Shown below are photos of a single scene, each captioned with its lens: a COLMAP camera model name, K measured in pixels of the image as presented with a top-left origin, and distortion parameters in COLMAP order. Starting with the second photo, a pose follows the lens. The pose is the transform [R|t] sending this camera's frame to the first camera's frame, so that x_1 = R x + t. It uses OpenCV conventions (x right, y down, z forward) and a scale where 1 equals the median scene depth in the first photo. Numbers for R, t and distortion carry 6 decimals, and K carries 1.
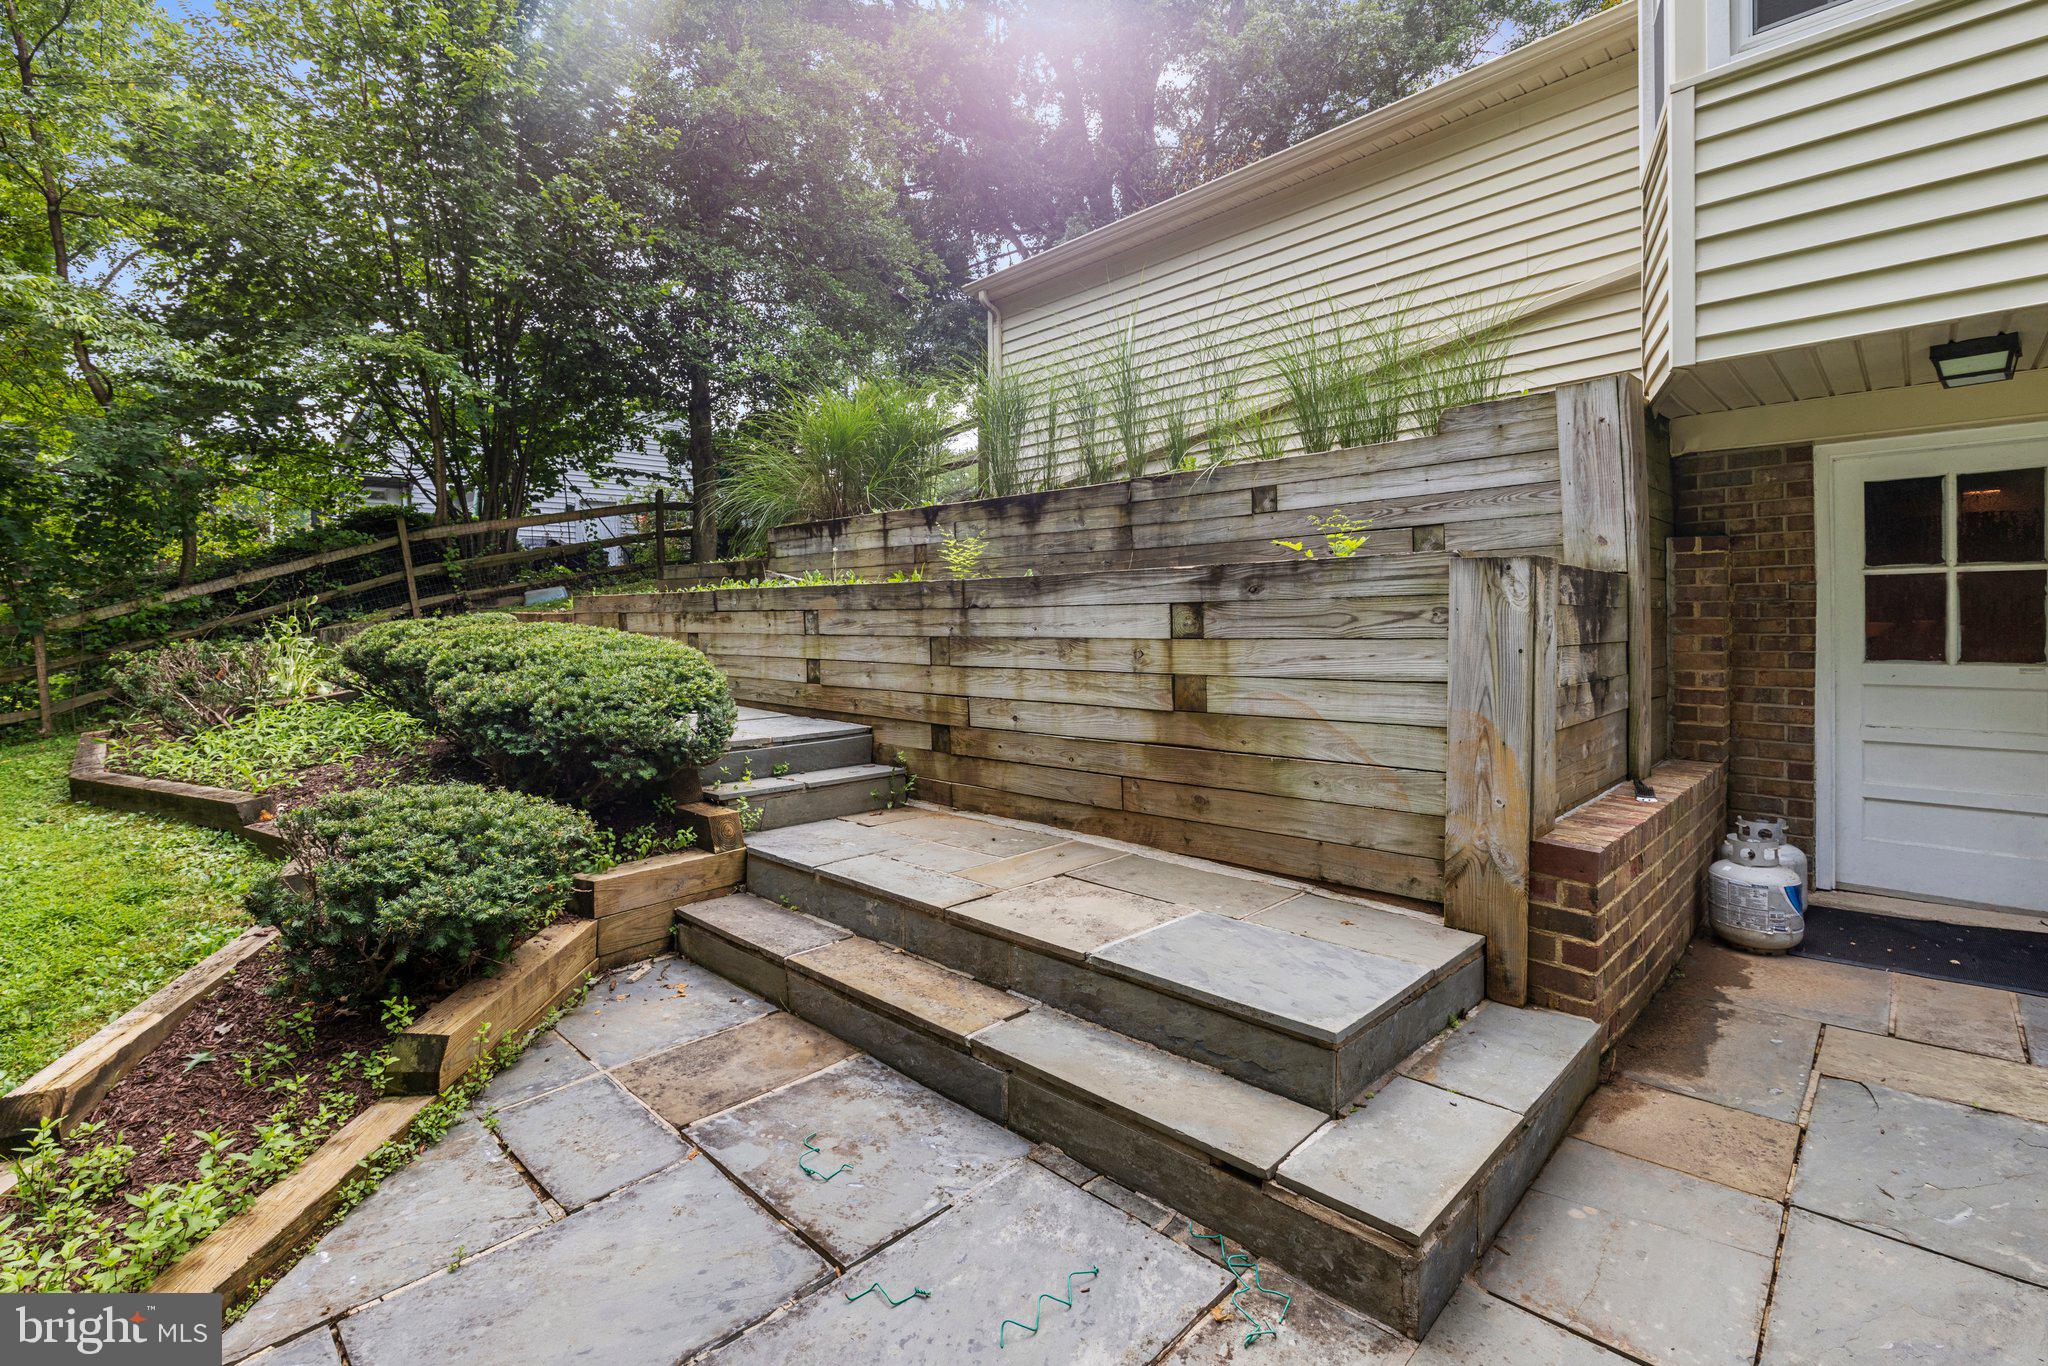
lens RADIAL K [[918.3, 0, 1018.1], [0, 918.3, 657.6], [0, 0, 1]] dist [0.001462, -0.000216]
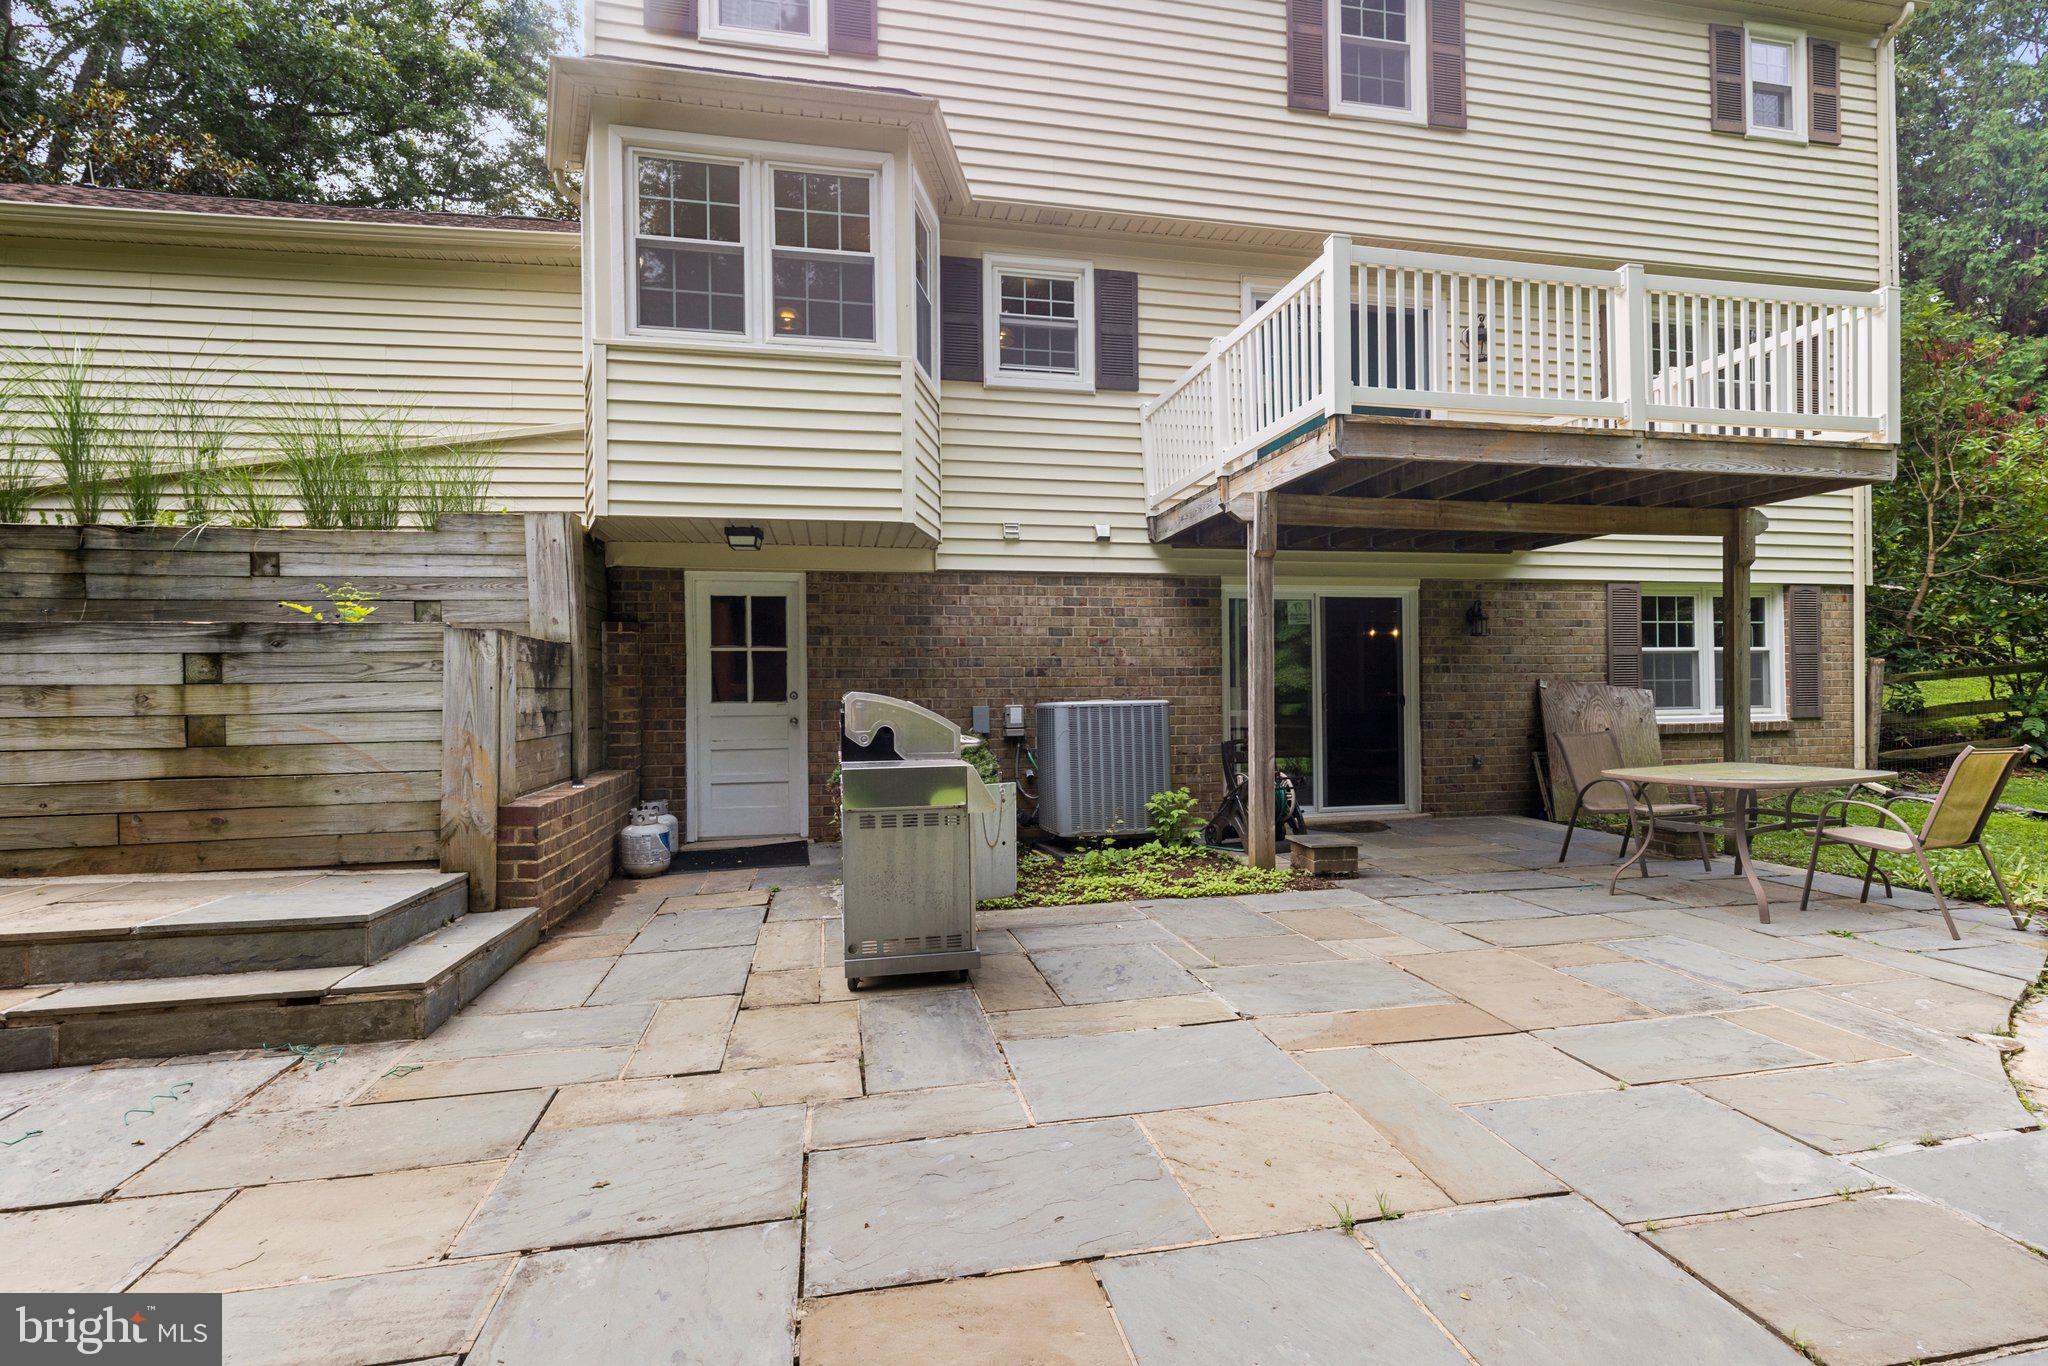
lens RADIAL K [[918.3, 0, 1018.1], [0, 918.3, 657.6], [0, 0, 1]] dist [0.001462, -0.000216]
pose [[0.547167, 0.027482, 0.836572, -0.215894], [0.037290, 0.997668, -0.057164, 0.048816], [-0.836193, 0.062474, 0.544866, -0.476442]]
